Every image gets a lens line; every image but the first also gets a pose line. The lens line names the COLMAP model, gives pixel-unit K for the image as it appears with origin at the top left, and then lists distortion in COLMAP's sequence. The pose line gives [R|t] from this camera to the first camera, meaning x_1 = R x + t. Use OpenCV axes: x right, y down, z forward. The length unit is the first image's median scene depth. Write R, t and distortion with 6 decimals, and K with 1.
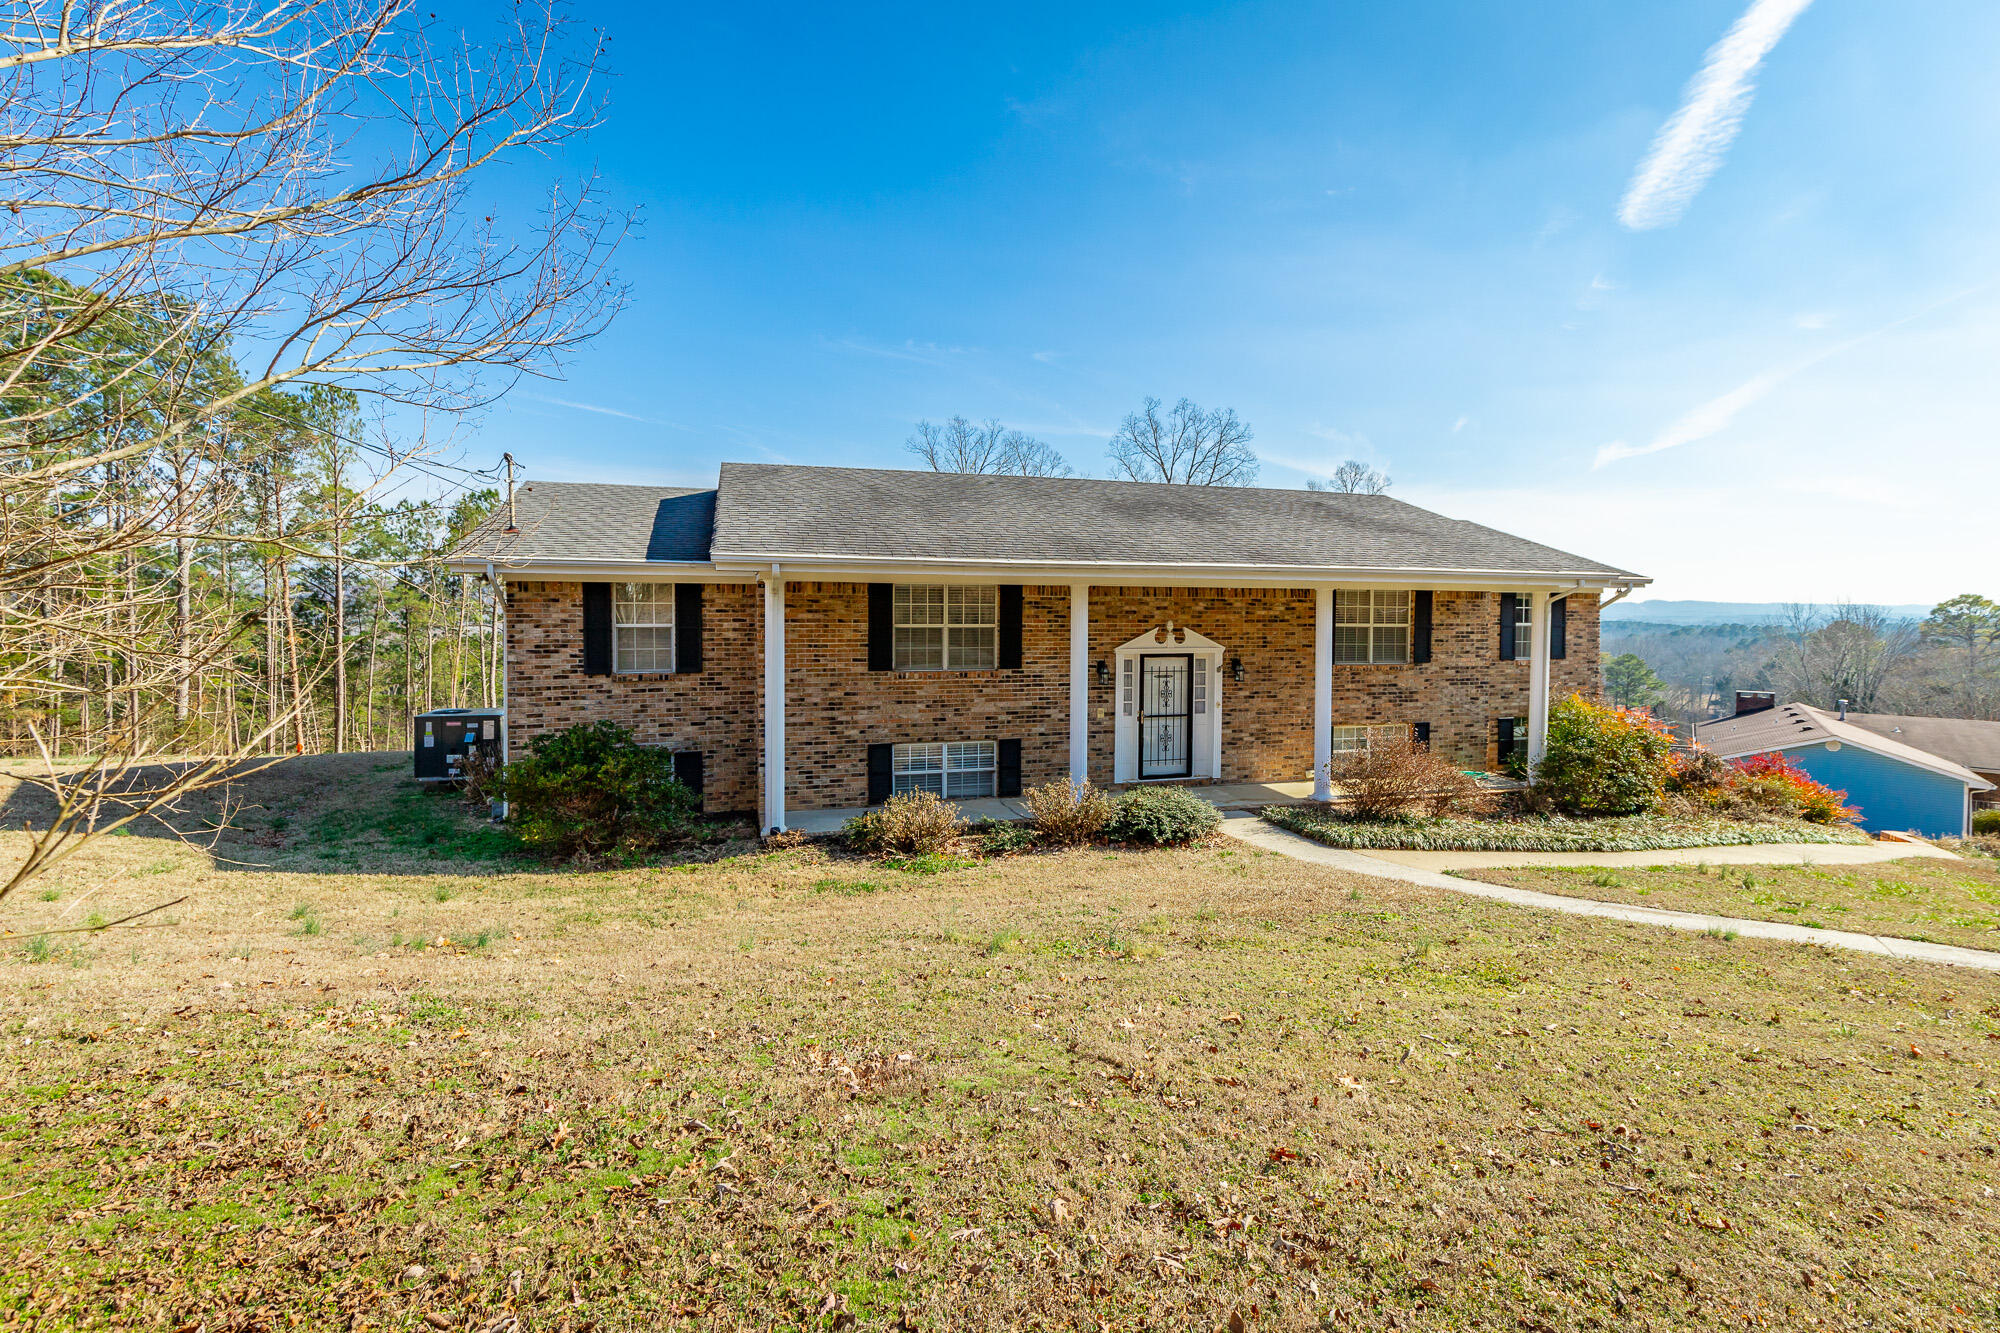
lens RADIAL K [[907.0, 0, 1012.4], [0, 907.0, 678.8], [0, 0, 1]] dist [0.003816, 0.000036]
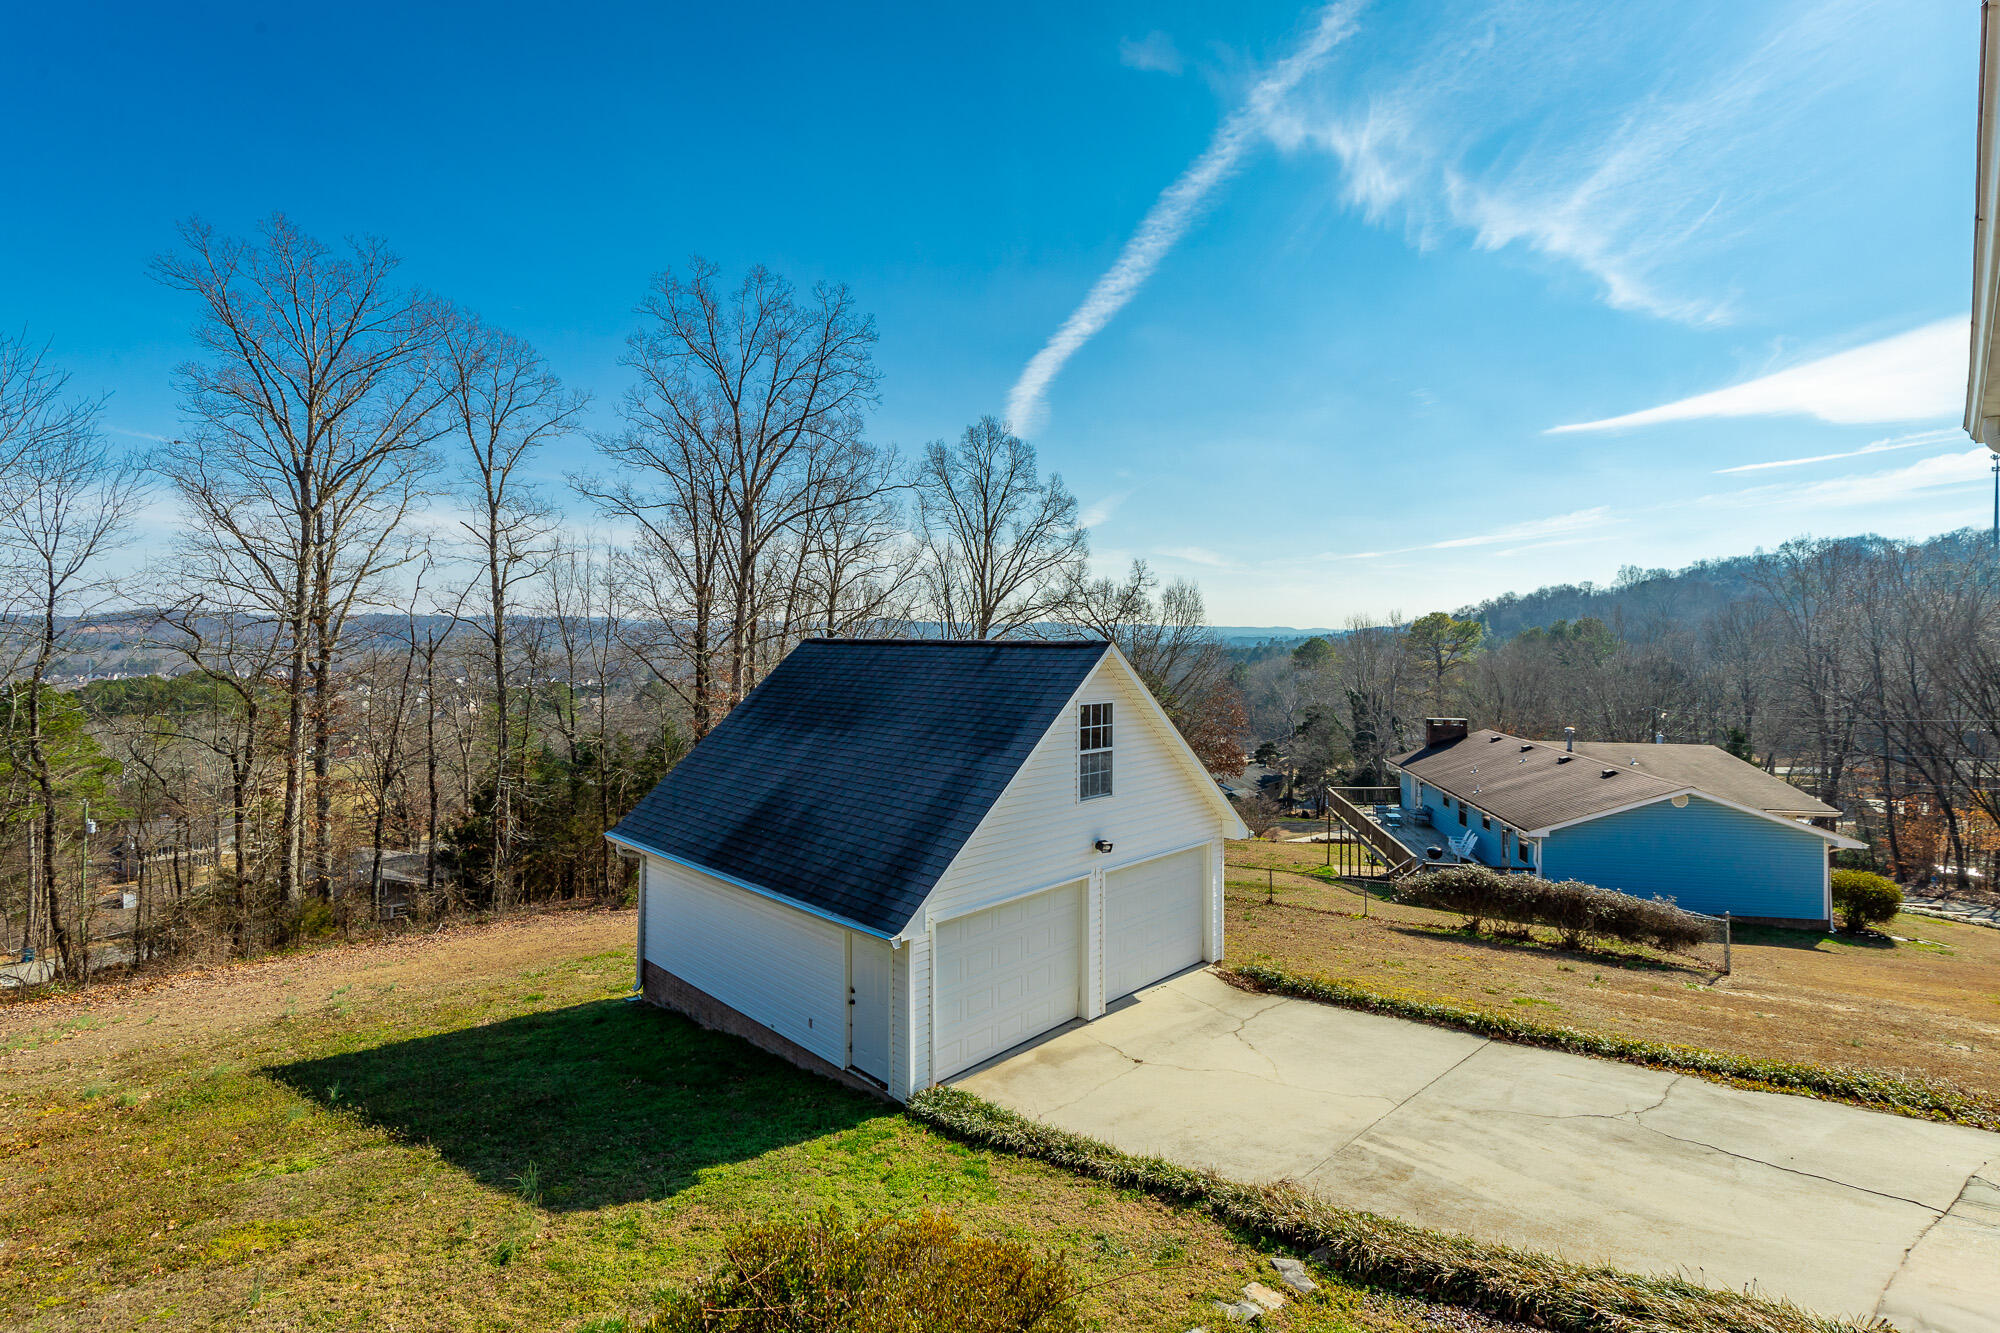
lens RADIAL K [[916.8, 0, 996.4], [0, 916.8, 642.4], [0, 0, 1]] dist [0.008194, 0.000175]
pose [[0.891738, -0.005053, 0.452523, 0.205133], [0.035000, 0.997713, -0.057829, -0.086797], [-0.451196, 0.067406, 0.889876, 1.659097]]
